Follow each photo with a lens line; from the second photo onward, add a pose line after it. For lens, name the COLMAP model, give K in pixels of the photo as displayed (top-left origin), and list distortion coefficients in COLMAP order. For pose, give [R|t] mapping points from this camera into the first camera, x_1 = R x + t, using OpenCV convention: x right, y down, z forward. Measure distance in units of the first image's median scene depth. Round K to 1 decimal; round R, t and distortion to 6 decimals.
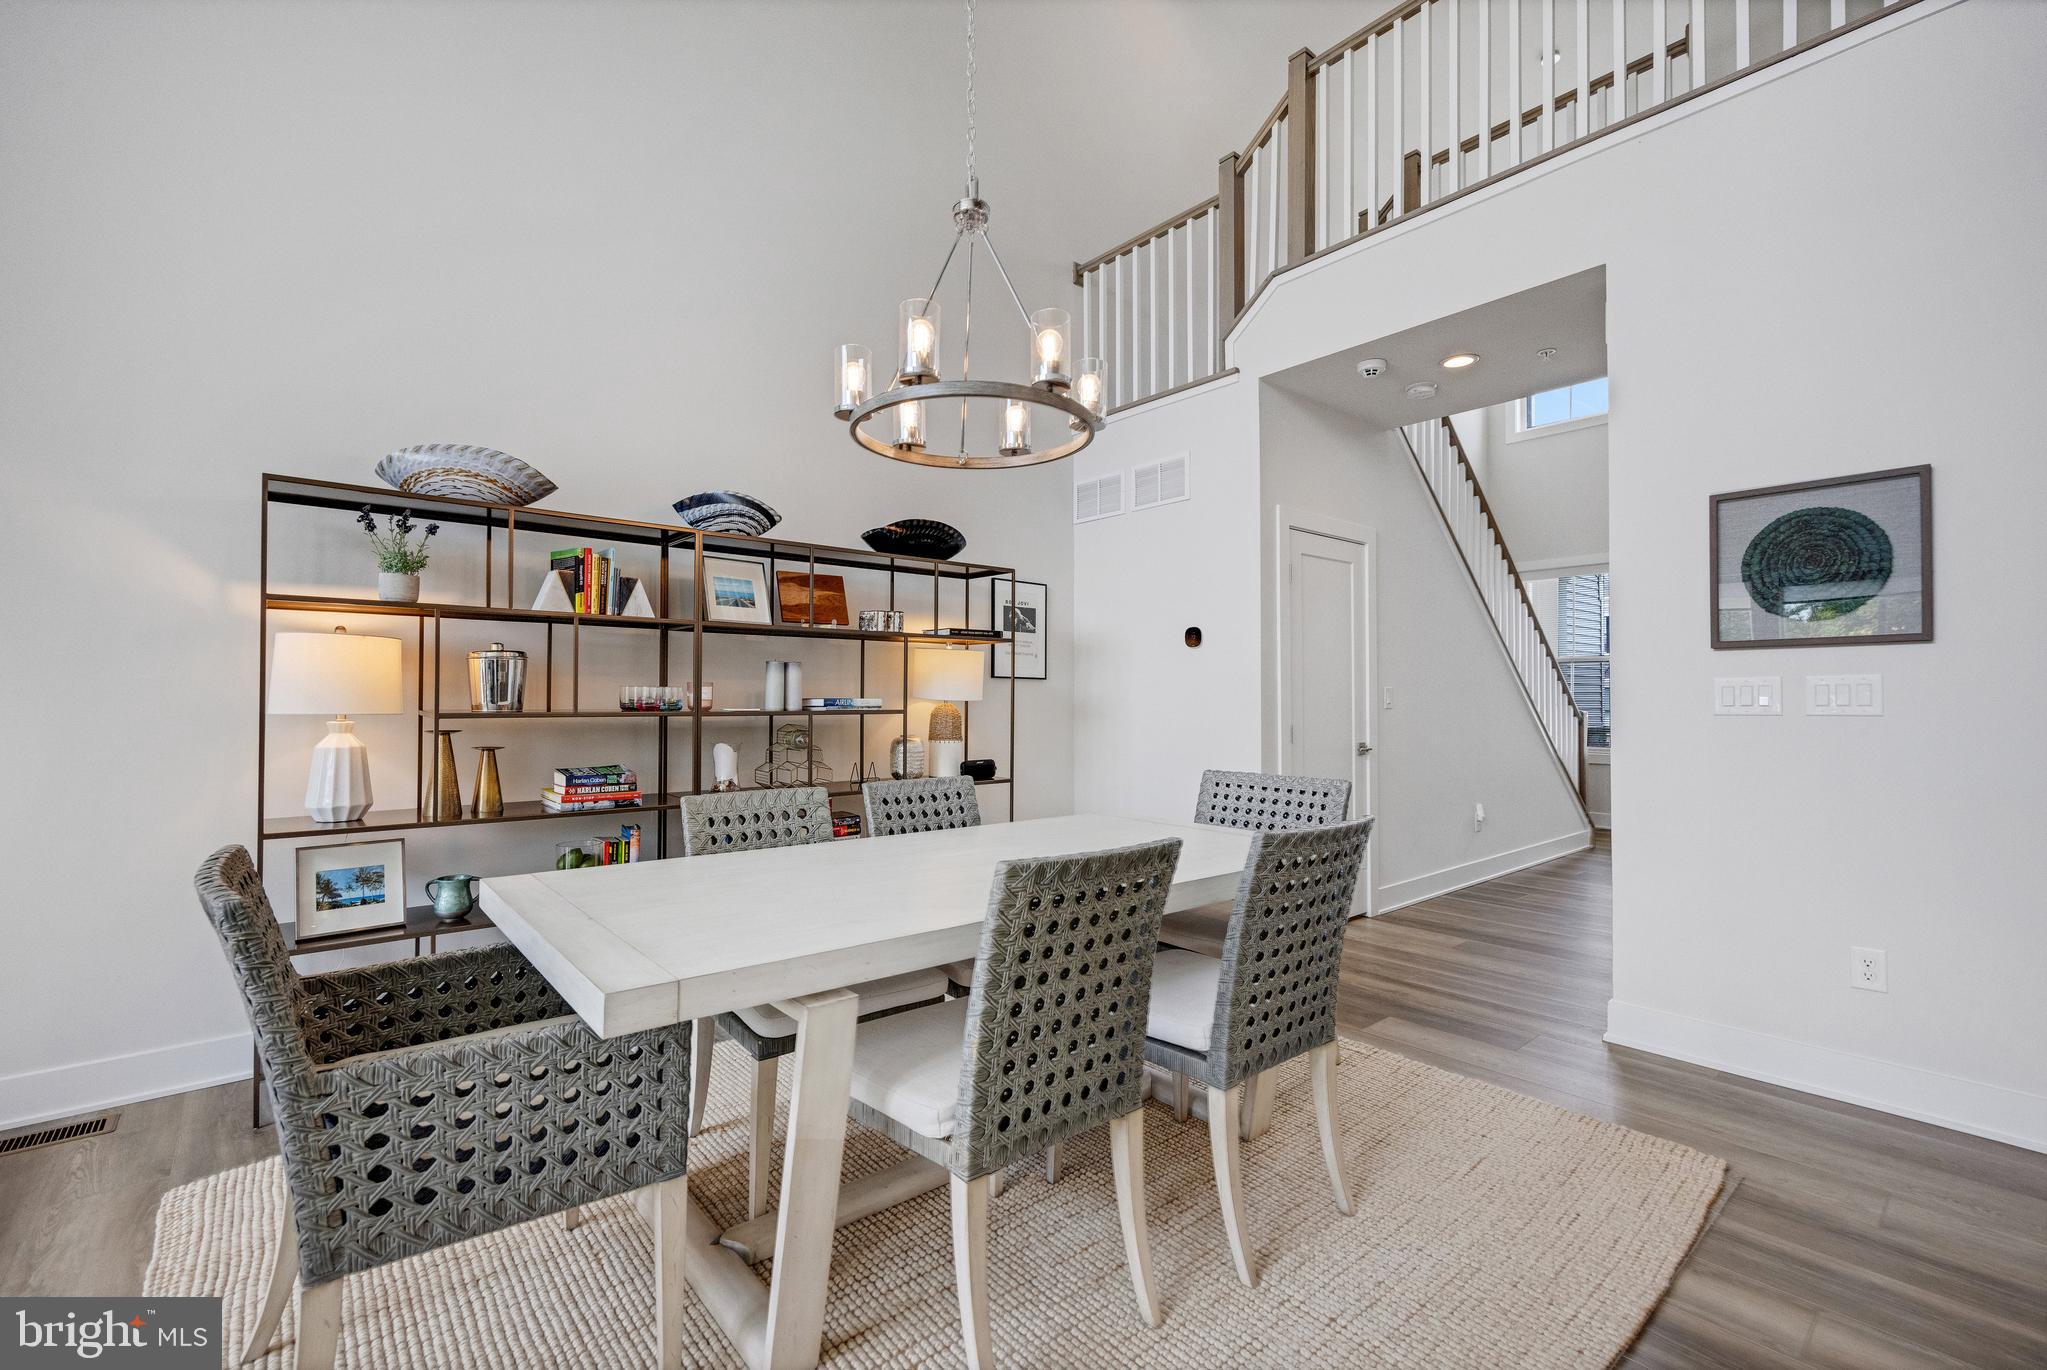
lens RADIAL K [[875.6, 0, 1009.7], [0, 875.6, 700.9], [0, 0, 1]] dist [0.009859, -0.000335]
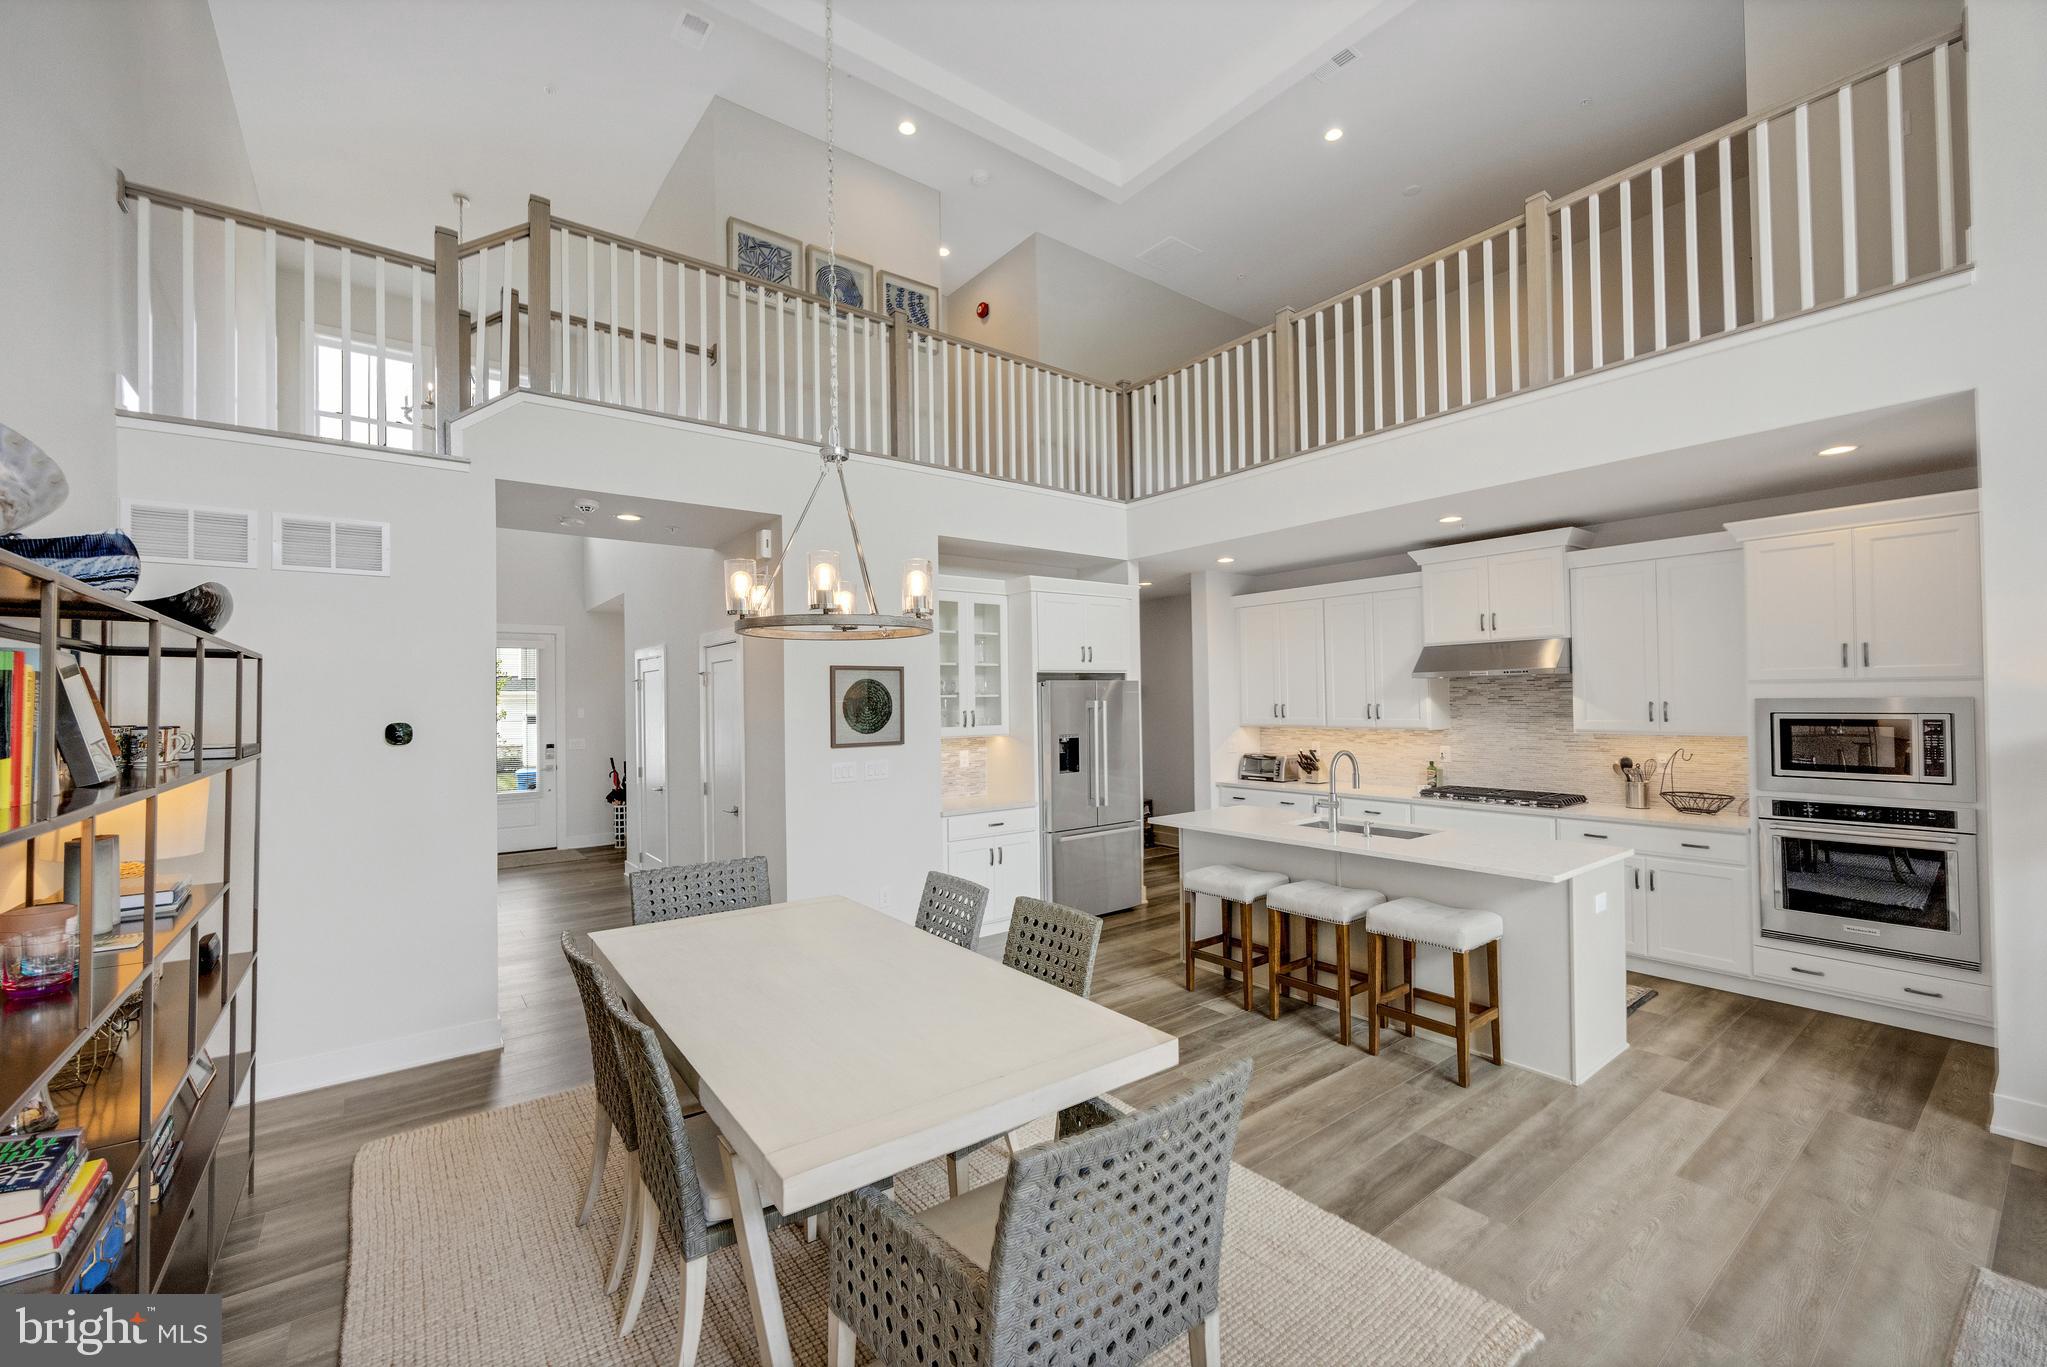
lens RADIAL K [[828.7, 0, 1018.0], [0, 828.7, 690.5], [0, 0, 1]] dist [-0.003304, 0.000321]
pose [[0.053890, 0.011945, 0.998475, -0.771521], [0.012527, 0.999842, -0.012638, -0.128140], [-0.998468, 0.013189, 0.053732, 0.430742]]
